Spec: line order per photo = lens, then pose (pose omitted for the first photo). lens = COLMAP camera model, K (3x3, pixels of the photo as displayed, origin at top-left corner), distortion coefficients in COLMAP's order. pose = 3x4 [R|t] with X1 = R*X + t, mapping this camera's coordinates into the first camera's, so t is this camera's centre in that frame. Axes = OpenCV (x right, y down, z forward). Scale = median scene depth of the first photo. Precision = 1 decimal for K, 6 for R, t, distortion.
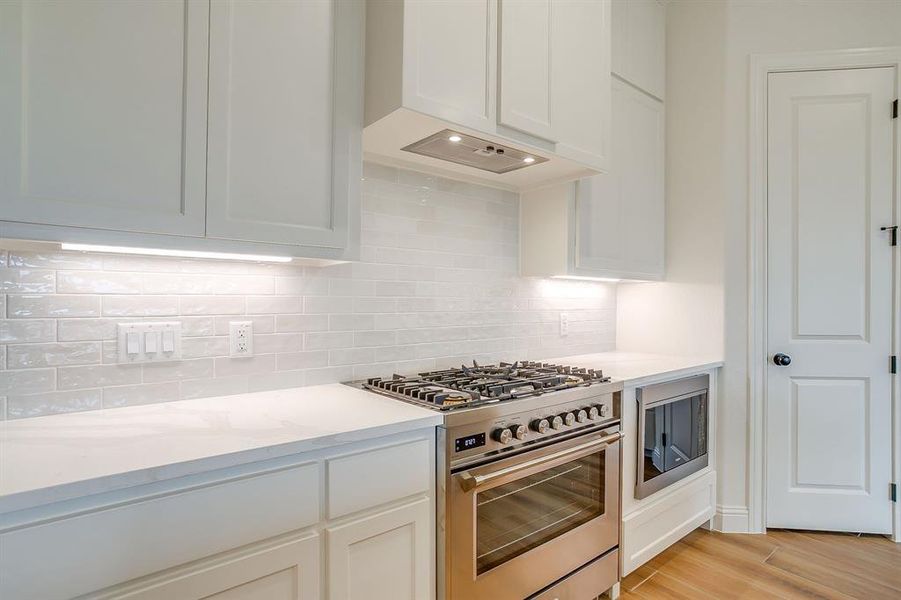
lens RADIAL K [[475.5, 0, 455.6], [0, 475.5, 301.6], [0, 0, 1]] dist [-0.005381, 0.000182]
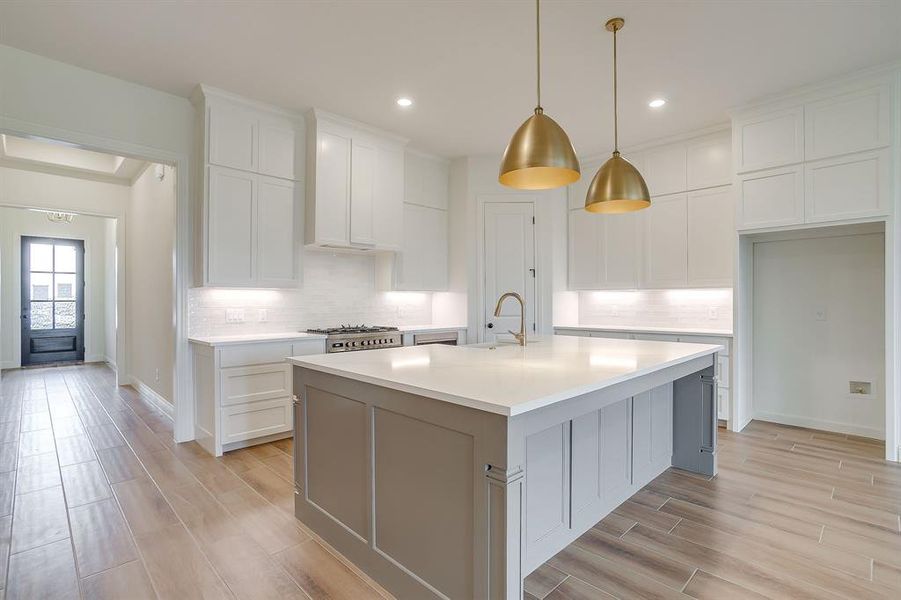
lens RADIAL K [[433.4, 0, 446.2], [0, 433.4, 302.7], [0, 0, 1]] dist [-0.012183, 0.002252]
pose [[0.995166, -0.009205, 0.097774, 0.290730], [0.009229, 0.999957, 0.000200, 0.007397], [-0.097772, 0.000703, 0.995209, -1.231392]]
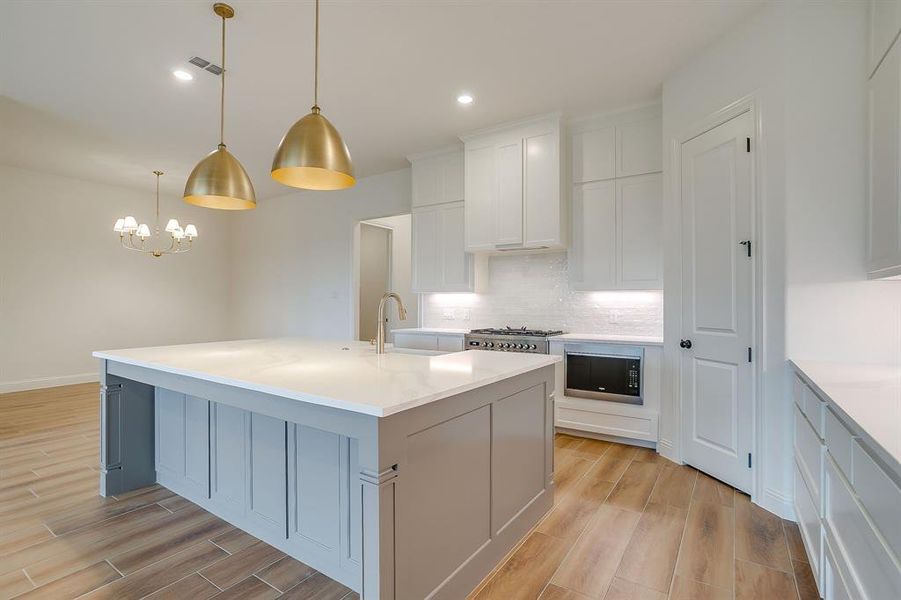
lens RADIAL K [[433.4, 0, 454.5], [0, 433.4, 298.7], [0, 0, 1]] dist [-0.012183, 0.002252]
pose [[0.292113, -0.016332, -0.956244, 1.881841], [-0.004029, 0.999824, -0.018308, 0.014353], [0.956375, 0.009201, 0.291996, -0.047792]]
